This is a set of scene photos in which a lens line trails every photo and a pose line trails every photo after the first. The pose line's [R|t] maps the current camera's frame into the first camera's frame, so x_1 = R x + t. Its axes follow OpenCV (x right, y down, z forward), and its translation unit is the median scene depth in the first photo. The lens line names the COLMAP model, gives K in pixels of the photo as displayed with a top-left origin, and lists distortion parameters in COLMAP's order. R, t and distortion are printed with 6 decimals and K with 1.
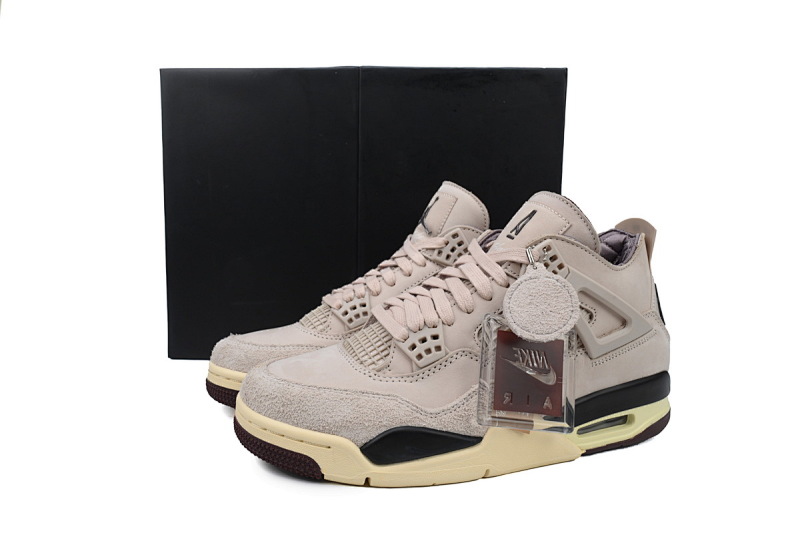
lens RADIAL K [[581.9, 0, 400.0], [0, 581.9, 266.5], [0, 0, 1]] dist [0.000980, -0.000692]
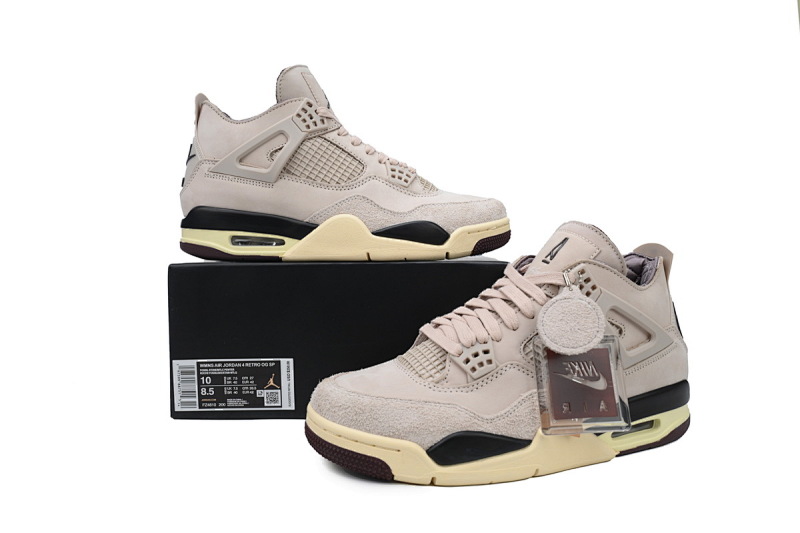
lens RADIAL K [[581.9, 0, 400.0], [0, 581.9, 266.5], [0, 0, 1]] dist [0.000980, -0.000692]
pose [[0.999770, -0.012593, 0.017349, -0.122541], [0.013200, 0.999288, -0.035348, -0.006207], [-0.016891, 0.035569, 0.999224, -0.128740]]
